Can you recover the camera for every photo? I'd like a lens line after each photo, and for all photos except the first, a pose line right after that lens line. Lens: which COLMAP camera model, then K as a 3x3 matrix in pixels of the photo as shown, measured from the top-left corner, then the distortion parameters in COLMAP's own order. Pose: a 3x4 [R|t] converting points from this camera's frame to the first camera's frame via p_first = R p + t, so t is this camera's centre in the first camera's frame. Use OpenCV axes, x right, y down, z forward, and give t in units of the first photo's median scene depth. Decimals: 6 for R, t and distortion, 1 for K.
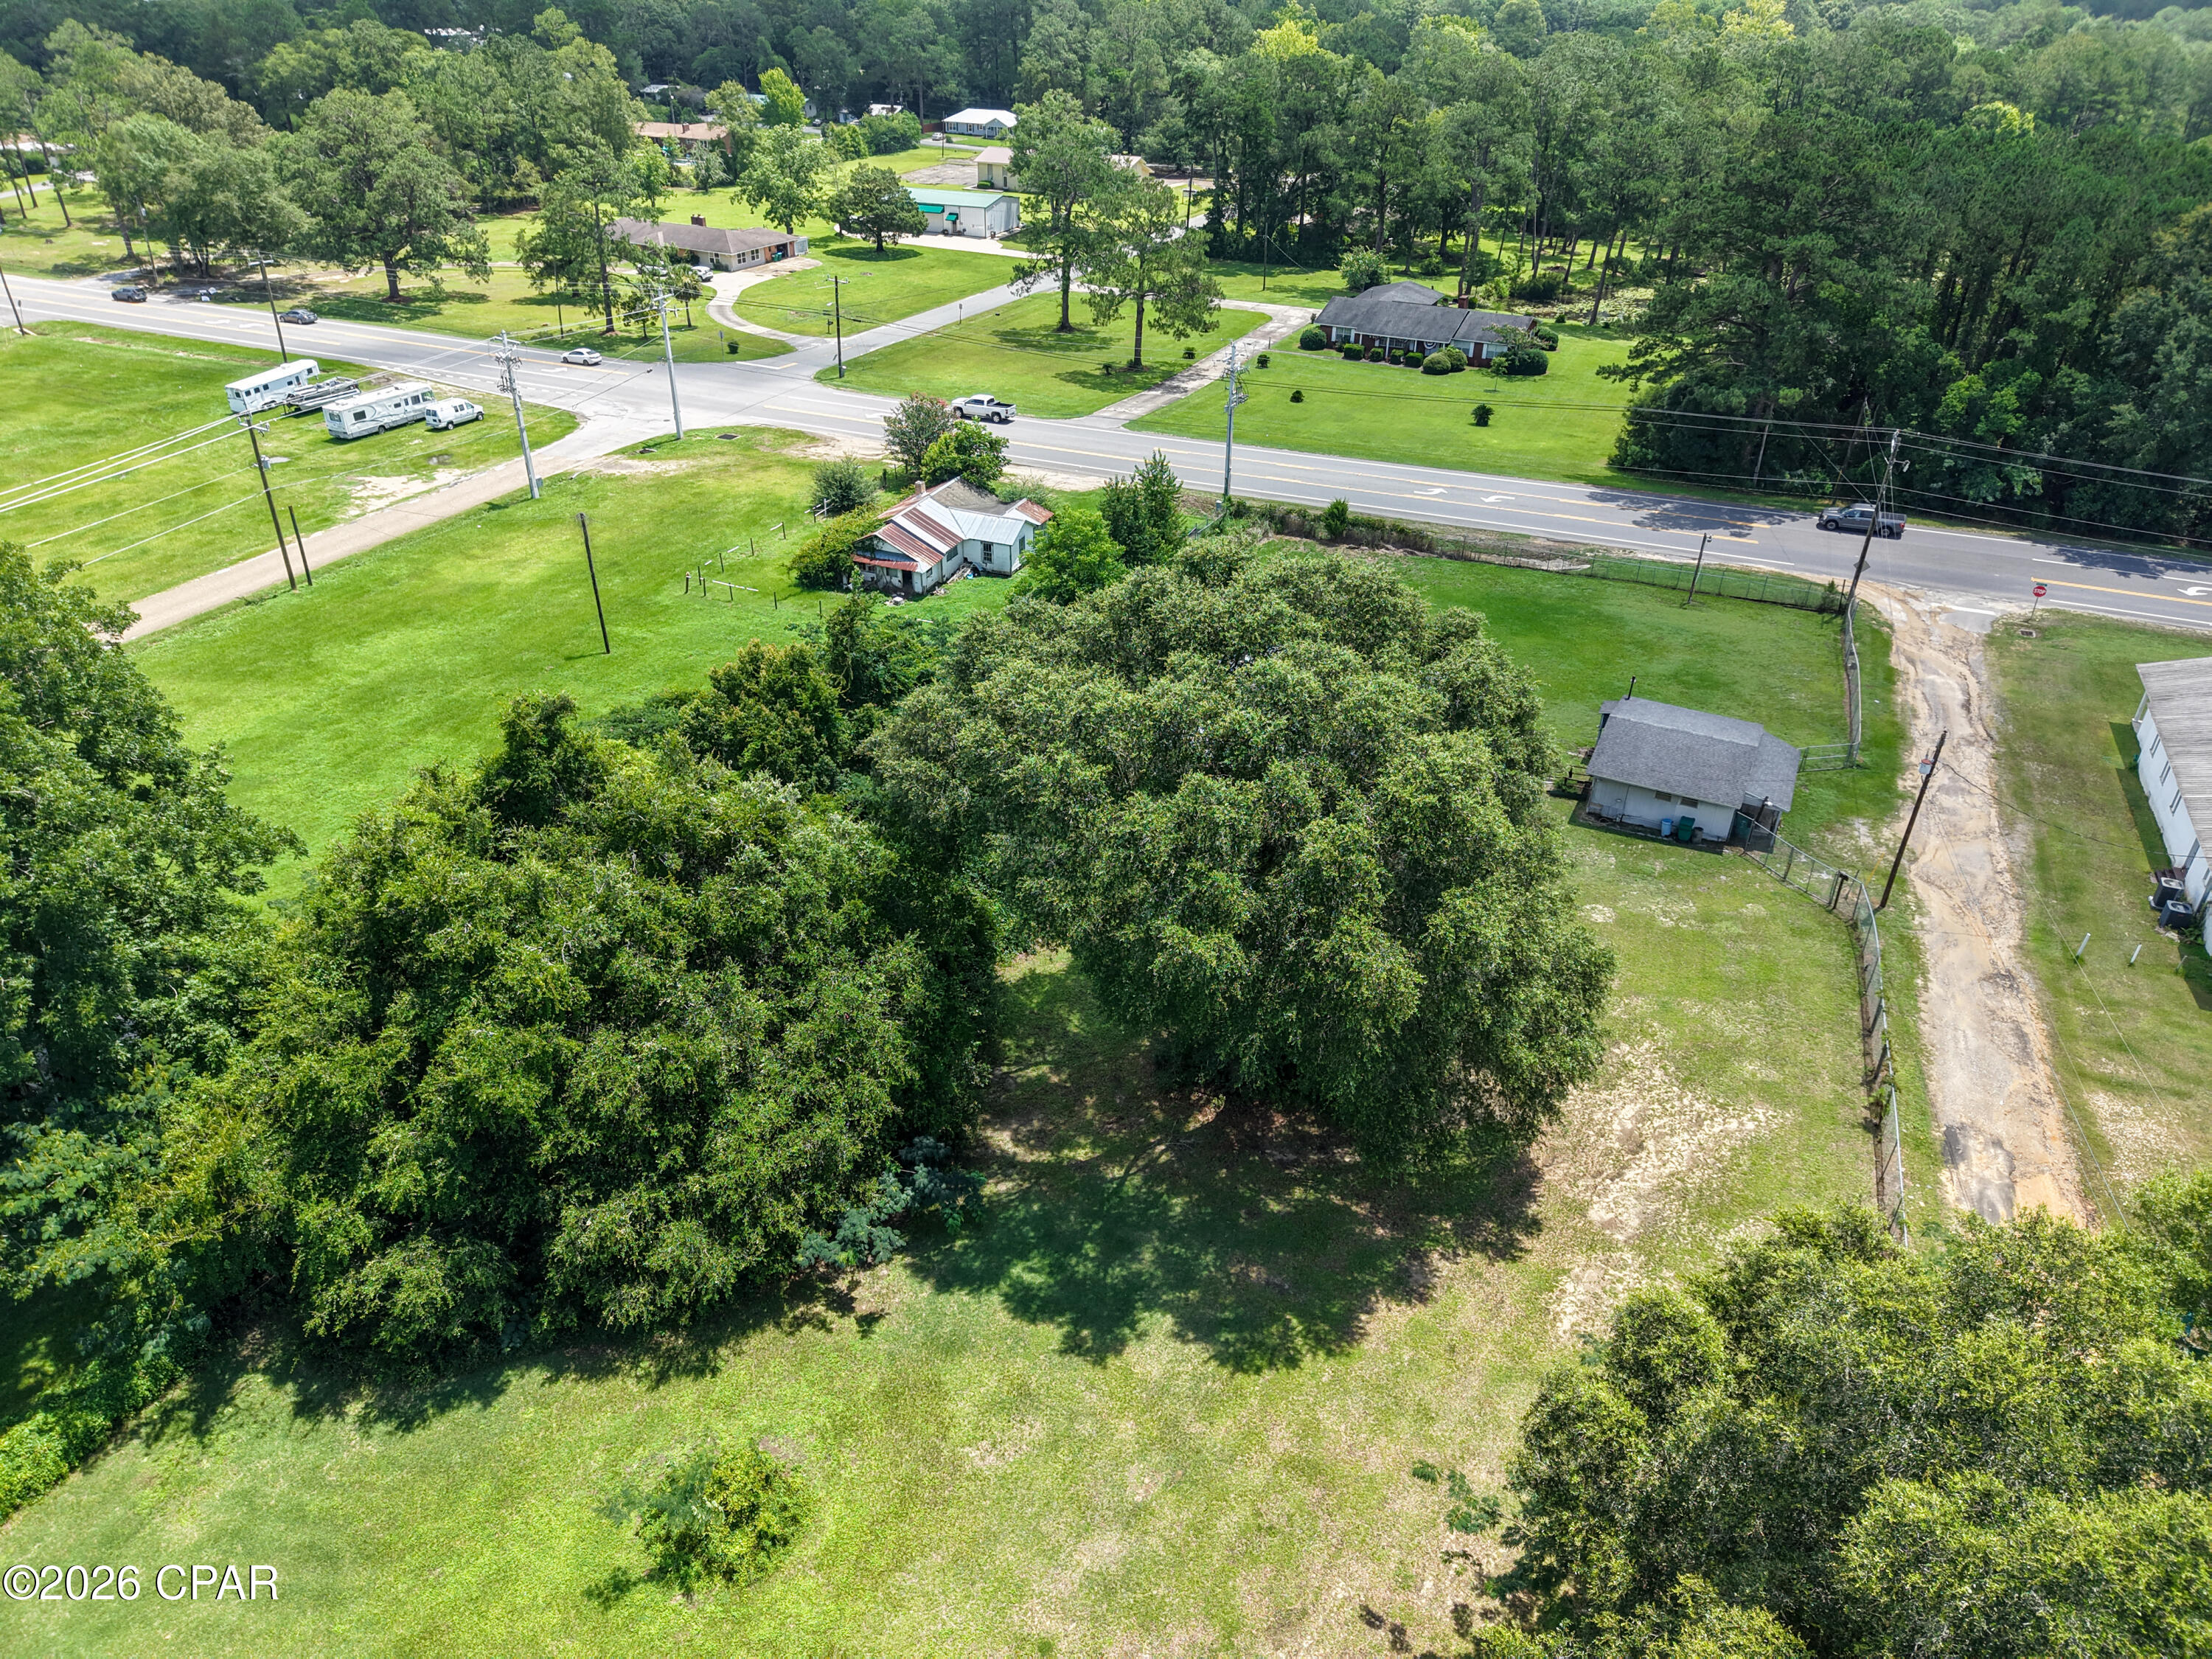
lens RADIAL K [[1480.7, 0, 1107.4], [0, 1480.7, 828.1], [0, 0, 1]] dist [0.006958, -0.007276]
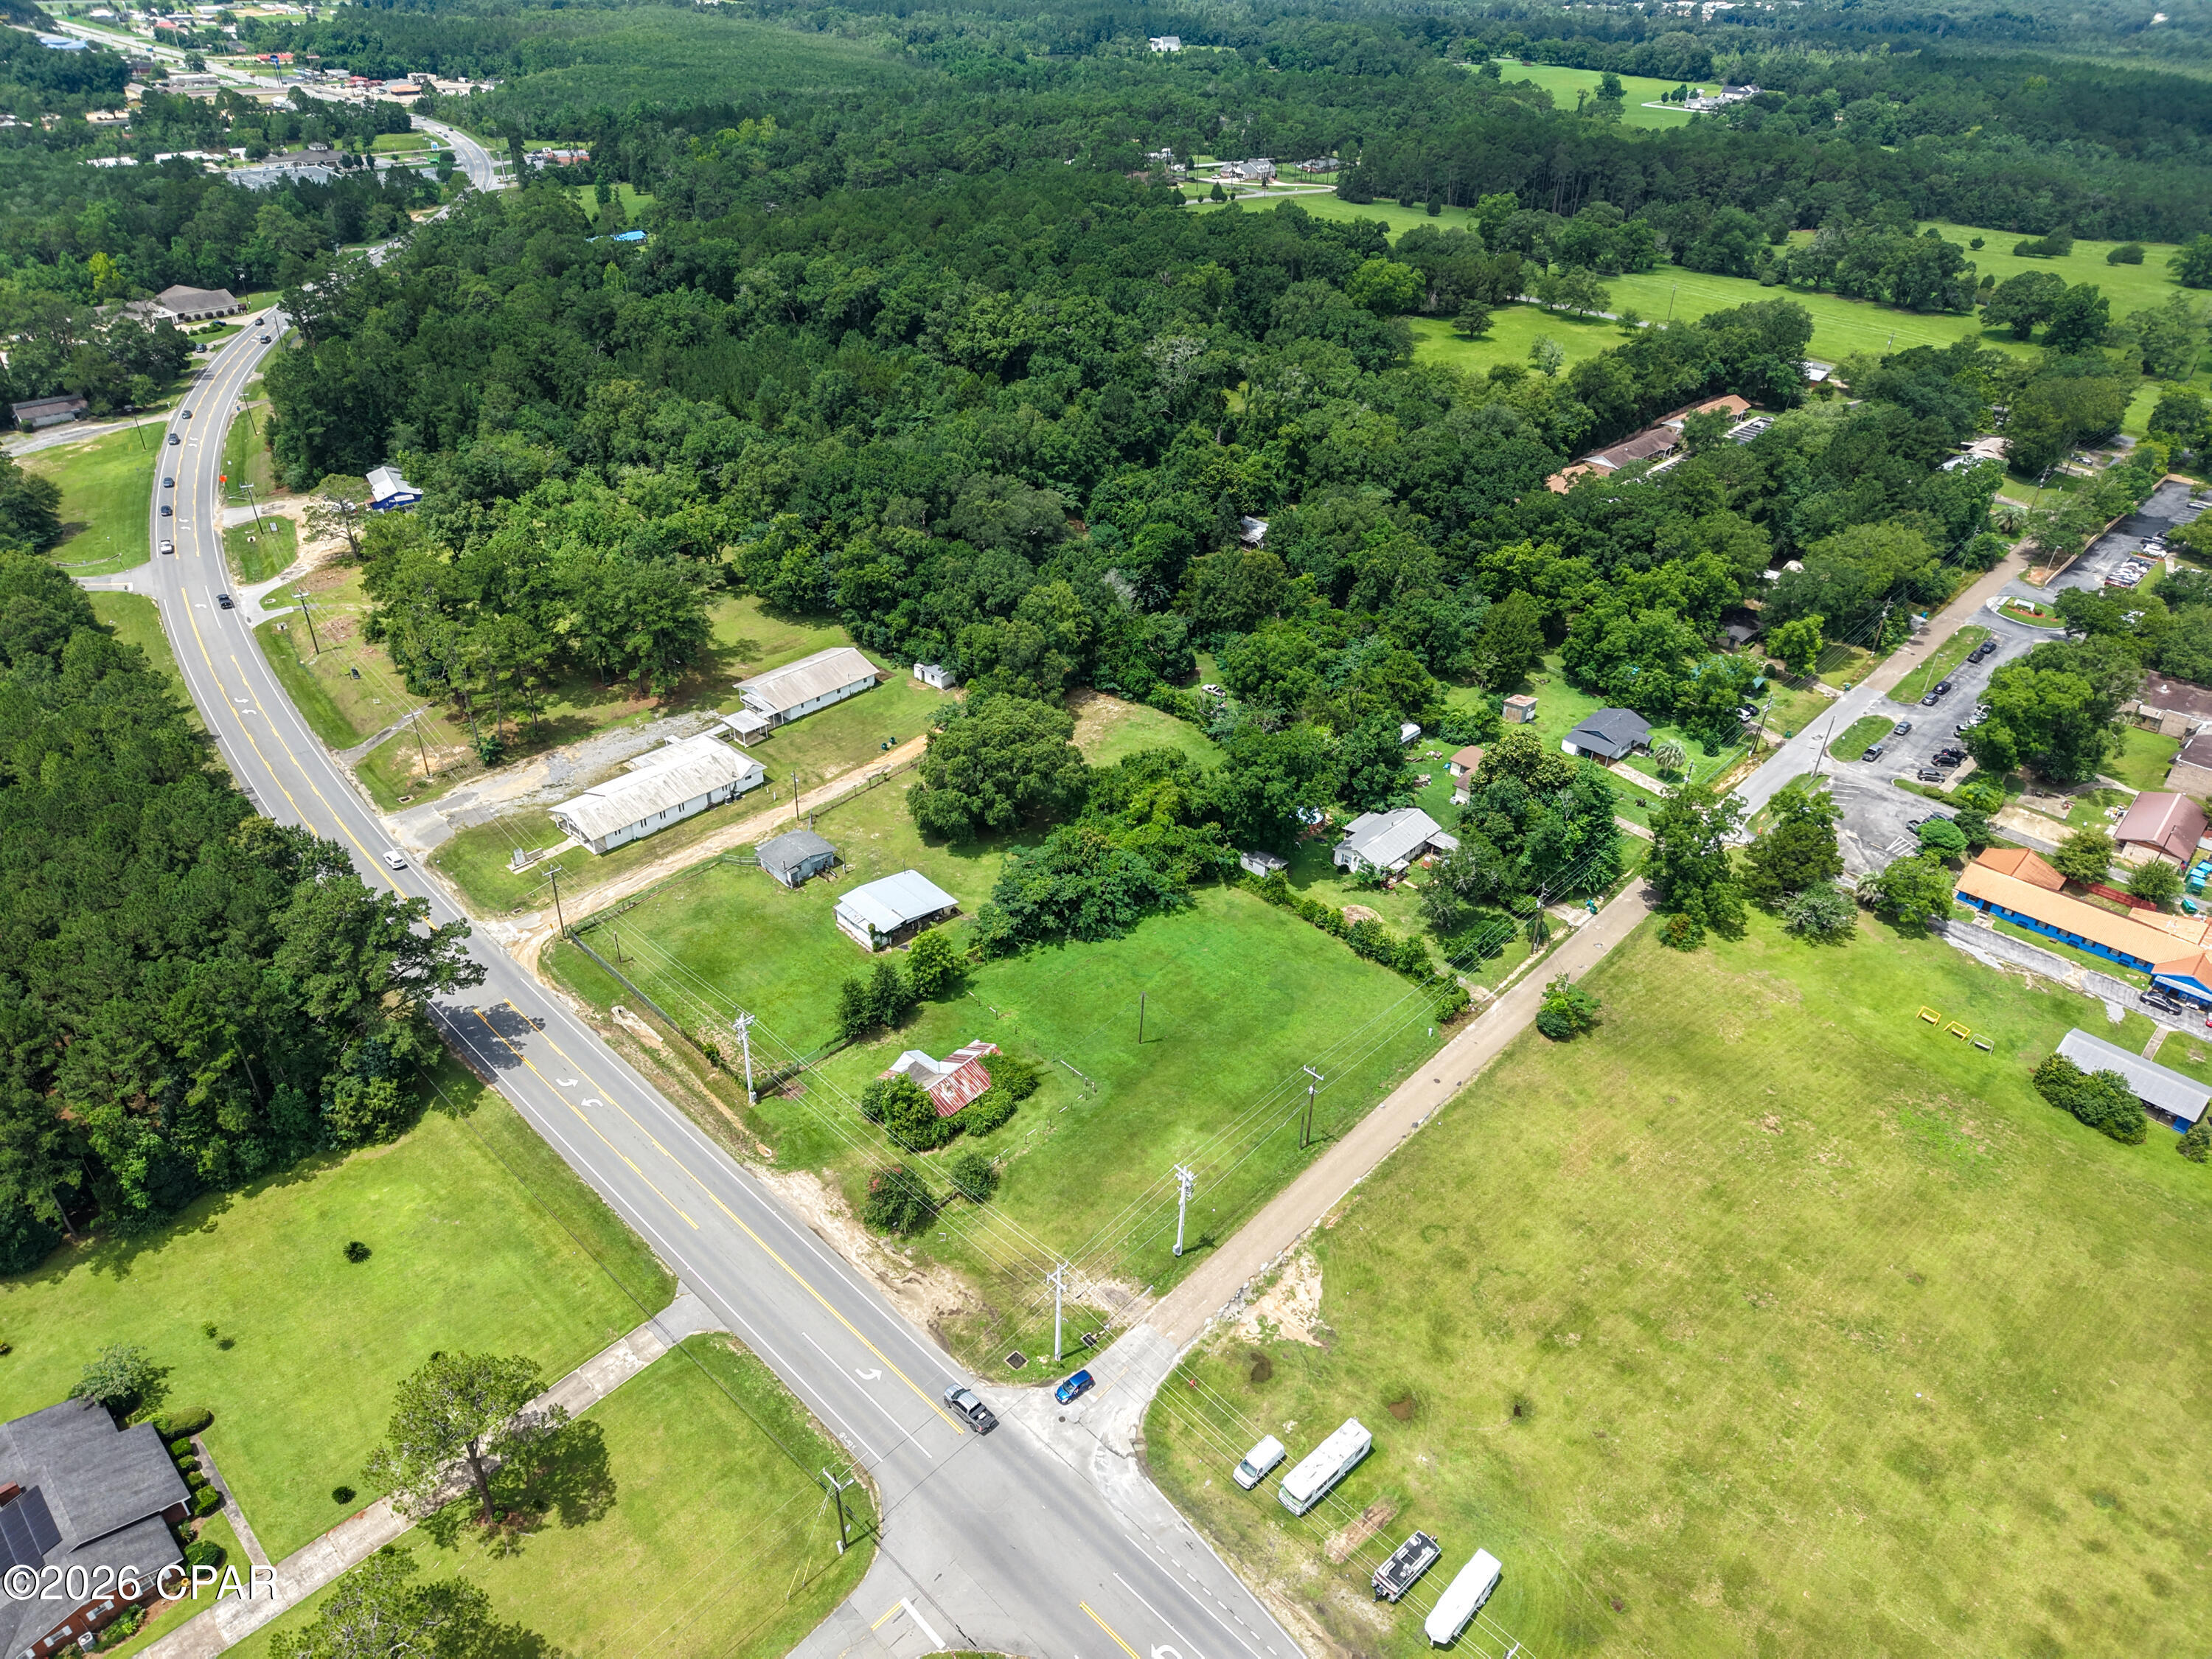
lens RADIAL K [[1480.7, 0, 1104.1], [0, 1480.7, 830.2], [0, 0, 1]] dist [0.006958, -0.007276]
pose [[-0.941084, -0.206560, 0.267759, -0.693783], [0.144549, 0.470100, 0.870696, -1.825834], [-0.305725, 0.858102, -0.412546, 1.432782]]
